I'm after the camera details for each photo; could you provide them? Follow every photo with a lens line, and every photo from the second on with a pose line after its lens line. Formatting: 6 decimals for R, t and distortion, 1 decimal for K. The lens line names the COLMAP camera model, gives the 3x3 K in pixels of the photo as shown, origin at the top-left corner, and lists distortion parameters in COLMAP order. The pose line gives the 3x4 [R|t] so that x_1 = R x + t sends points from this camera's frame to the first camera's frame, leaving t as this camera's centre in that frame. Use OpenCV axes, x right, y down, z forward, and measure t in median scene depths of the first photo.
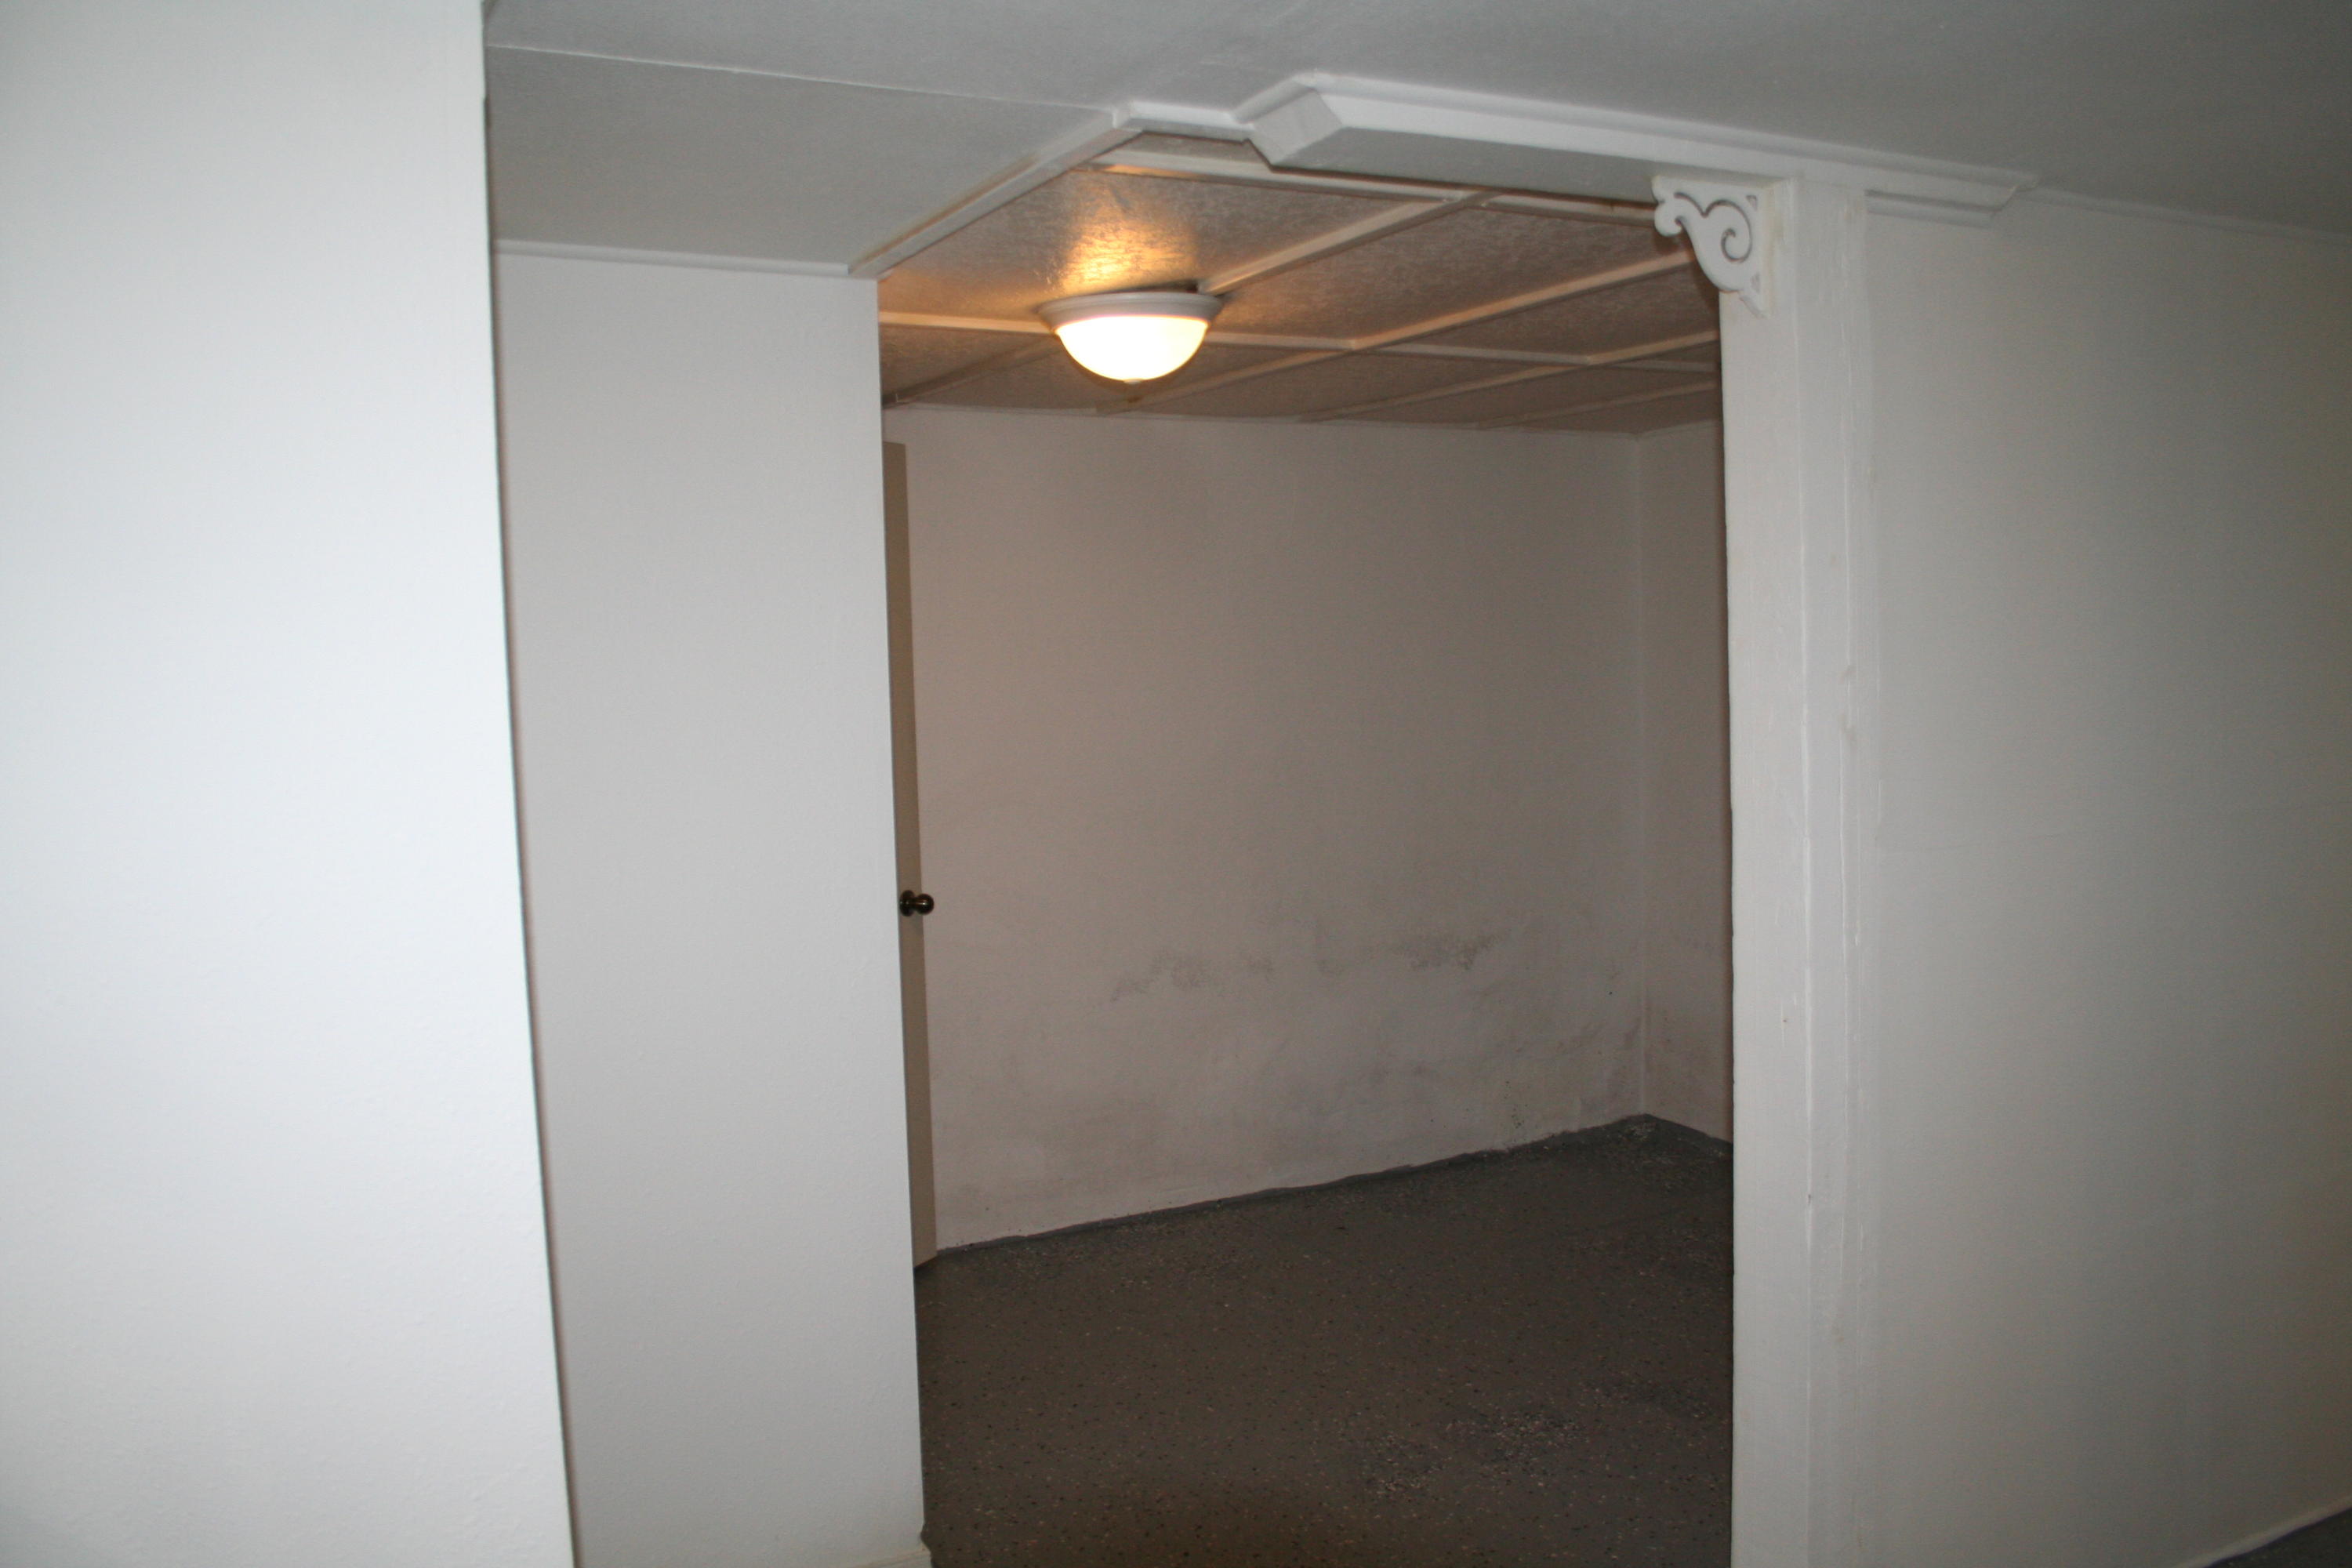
lens RADIAL K [[1981.3, 0, 1176.0], [0, 1981.3, 784.0], [0, 0, 1]] dist [-0.153598, 0.131265]
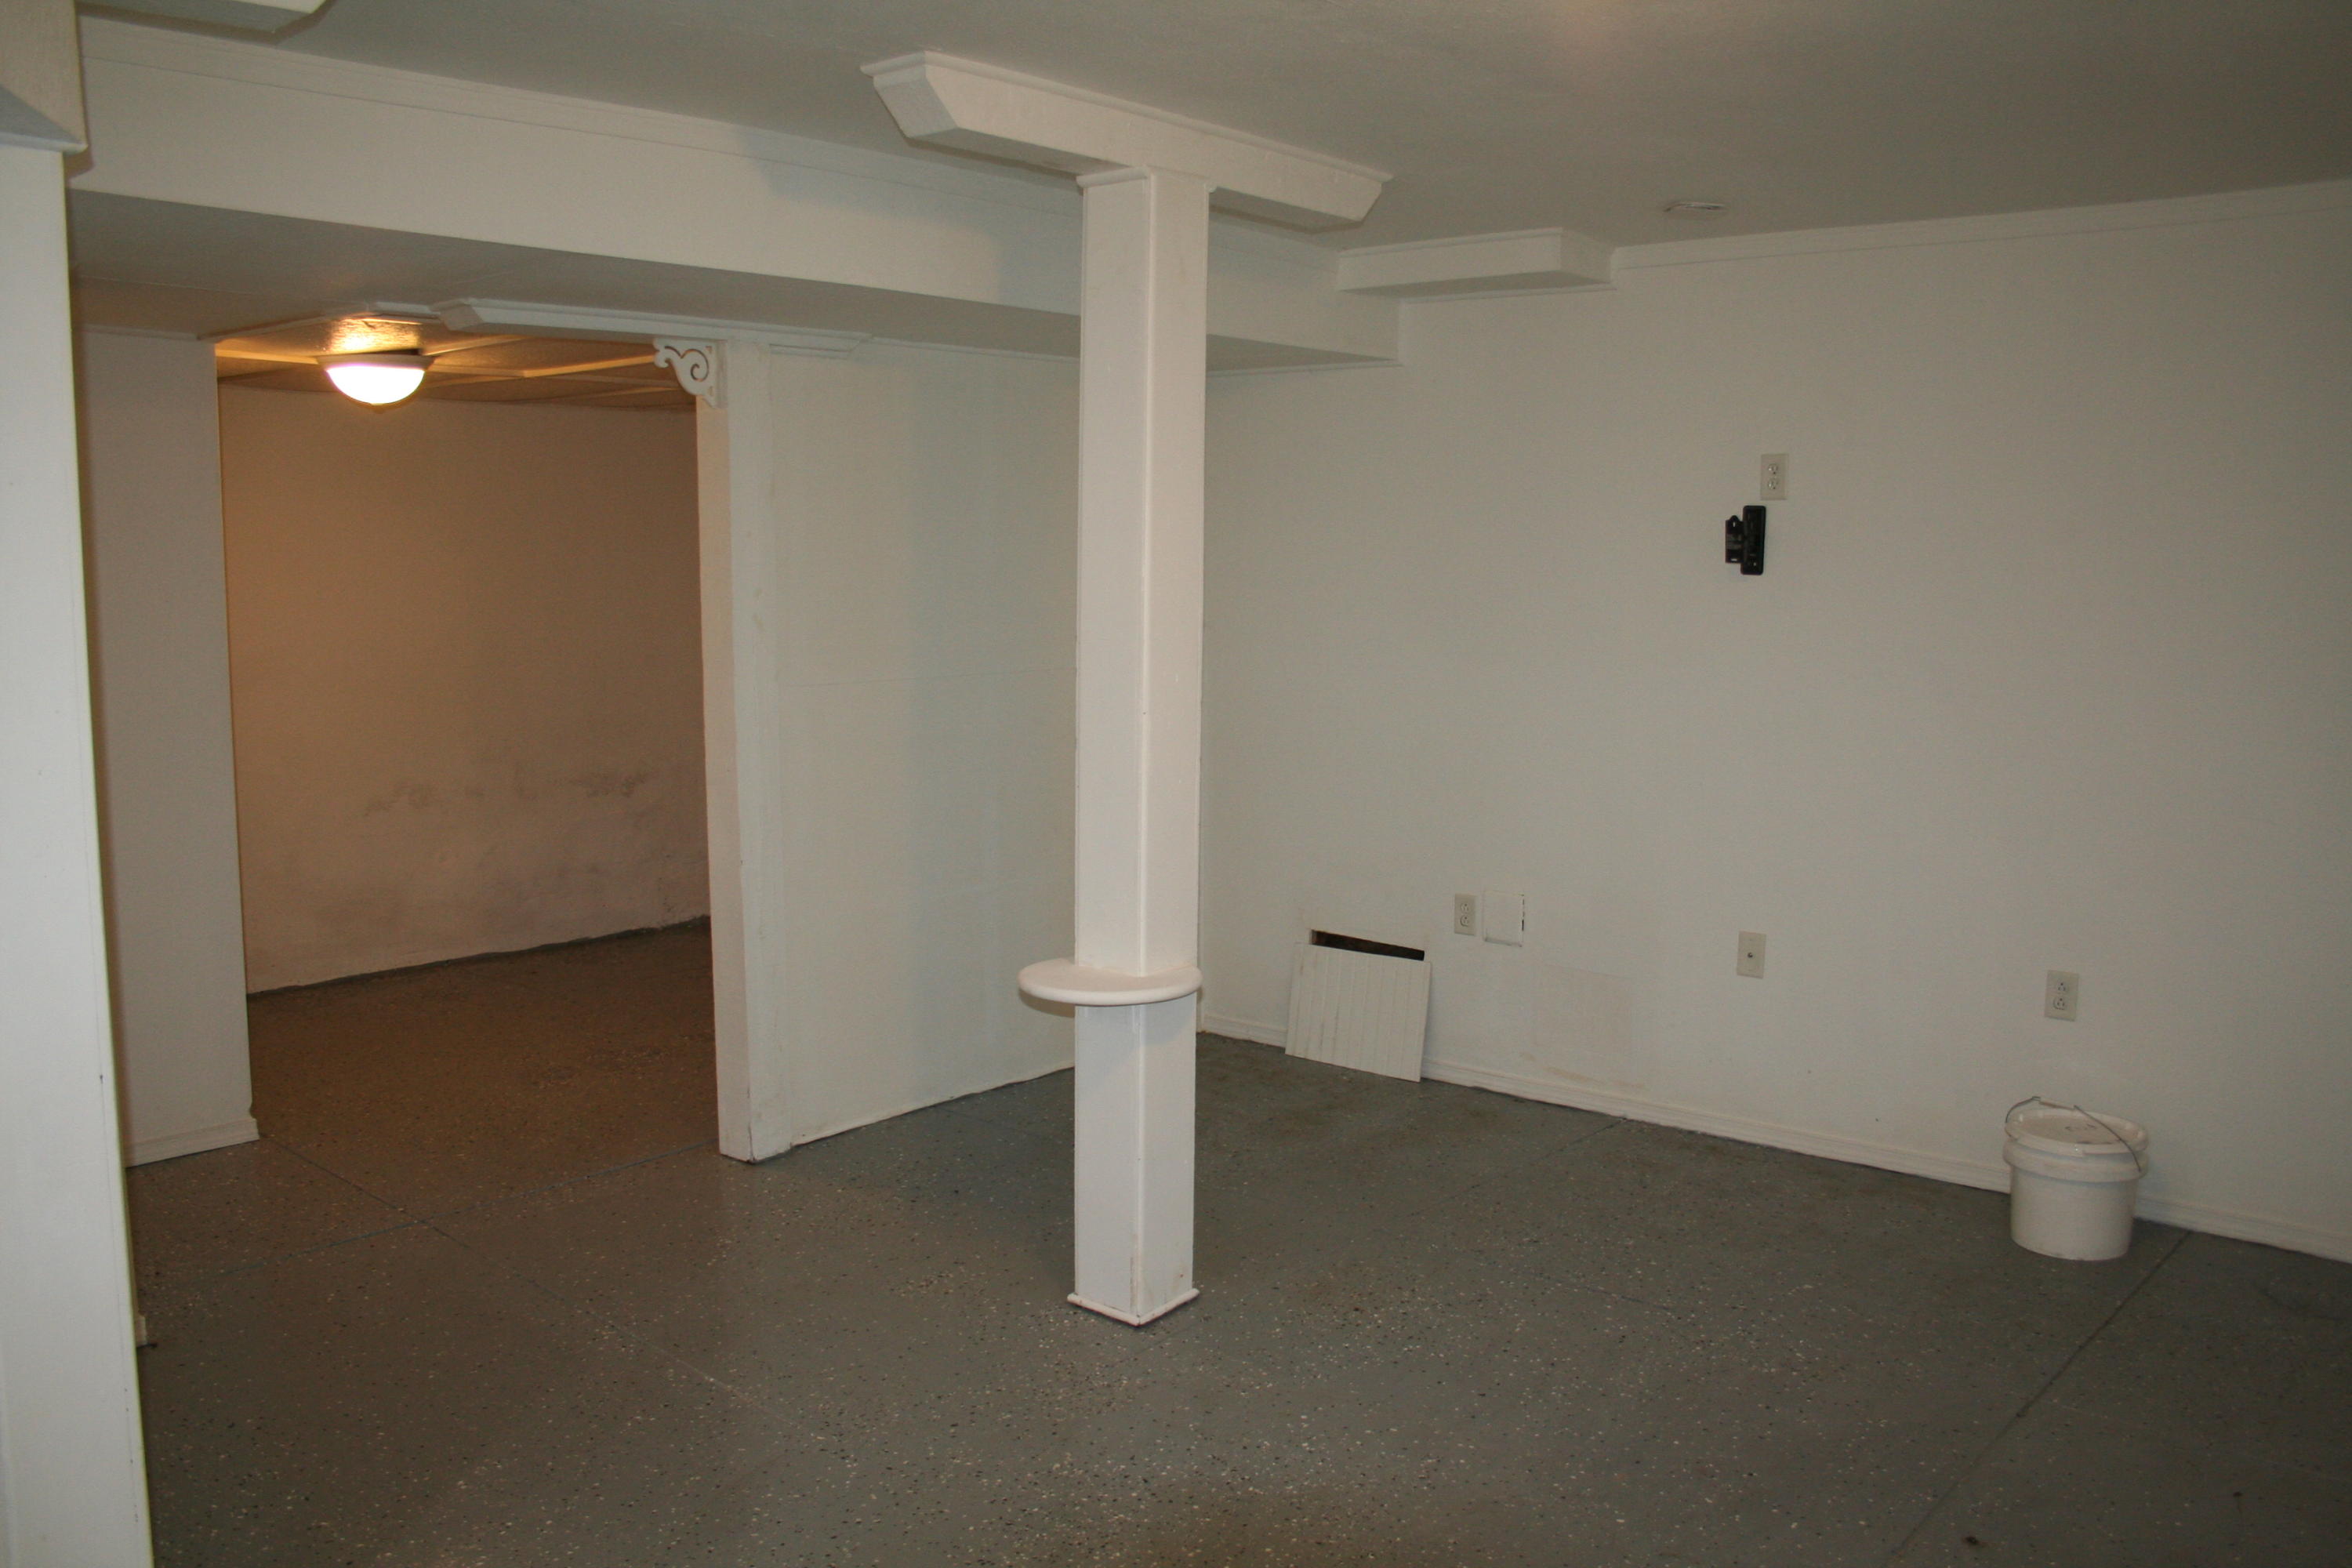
lens RADIAL K [[1981.3, 0, 1176.0], [0, 1981.3, 784.0], [0, 0, 1]] dist [-0.153598, 0.131265]
pose [[0.933652, -0.009620, 0.358051, 0.013815], [-0.006821, 0.998980, 0.044626, 0.021933], [-0.358115, -0.044107, 0.932635, -0.492473]]
